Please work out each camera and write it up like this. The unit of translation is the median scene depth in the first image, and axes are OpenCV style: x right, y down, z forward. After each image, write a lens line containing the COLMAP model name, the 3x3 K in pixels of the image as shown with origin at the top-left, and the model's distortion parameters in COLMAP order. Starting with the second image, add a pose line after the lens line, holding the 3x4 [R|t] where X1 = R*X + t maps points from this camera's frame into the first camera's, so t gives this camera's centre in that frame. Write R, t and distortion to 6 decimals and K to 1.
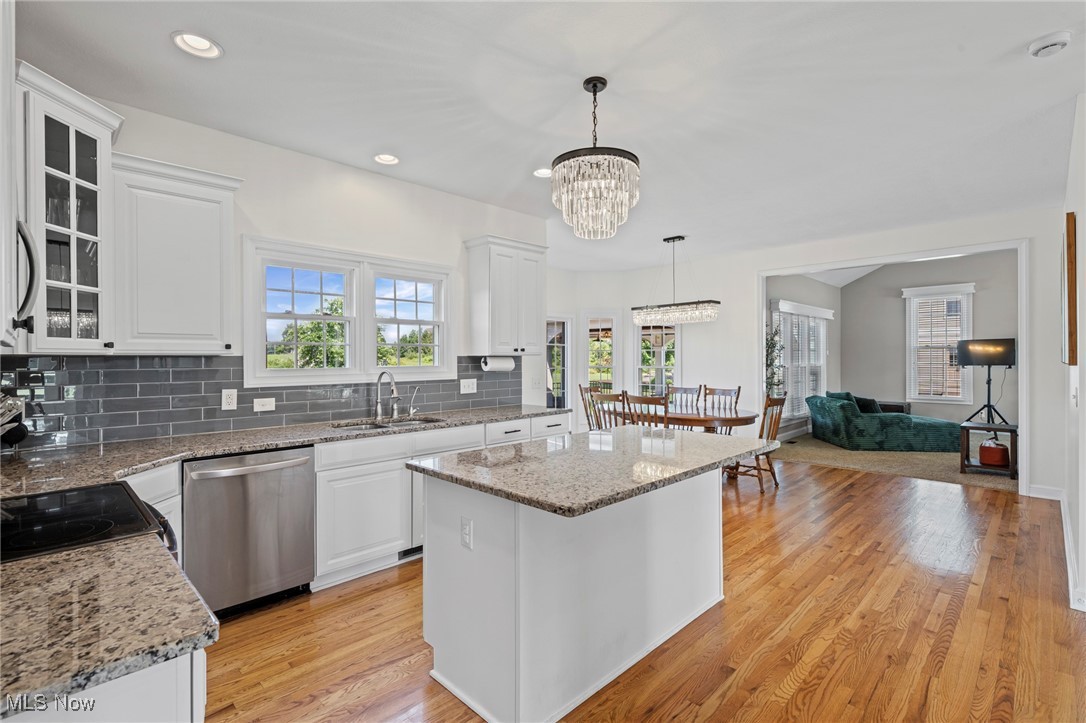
lens RADIAL K [[497.0, 0, 543.0], [0, 497.0, 361.5], [0, 0, 1]] dist [-0.000596, -0.000010]
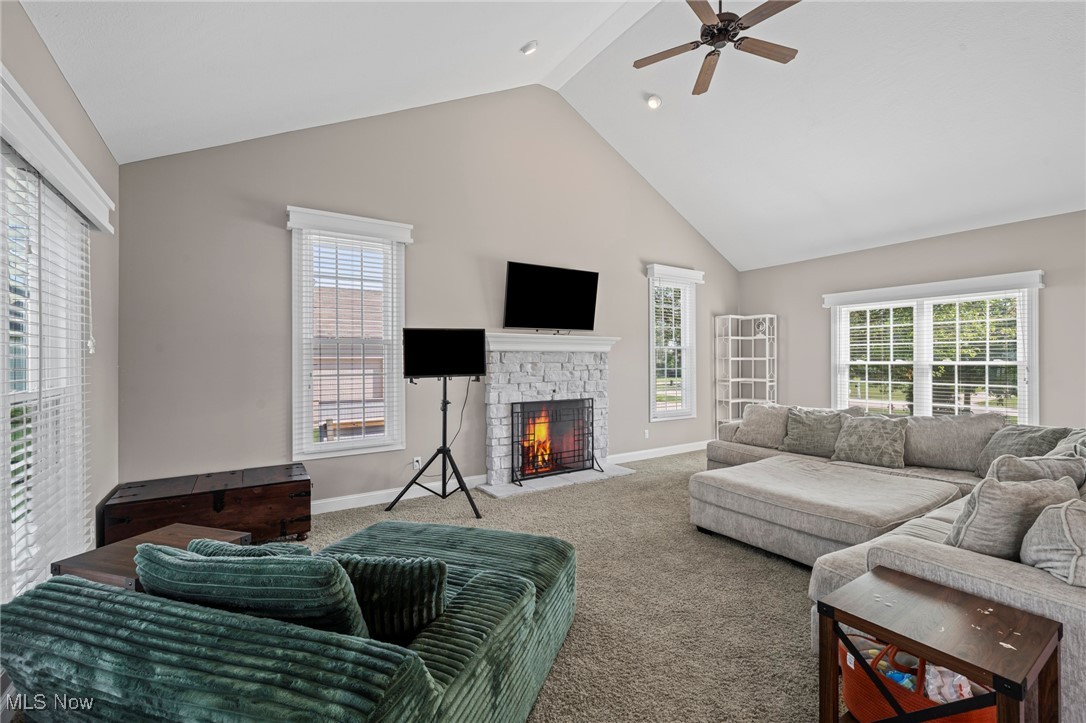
lens RADIAL K [[462.2, 0, 543.0], [0, 462.2, 361.5], [0, 0, 1]] dist [0.000476, 0.000068]
pose [[0.202178, 0.009401, 0.979304, 0.388511], [0.008347, 0.999901, -0.011322, -0.001899], [-0.979313, 0.010464, 0.202080, 0.734896]]
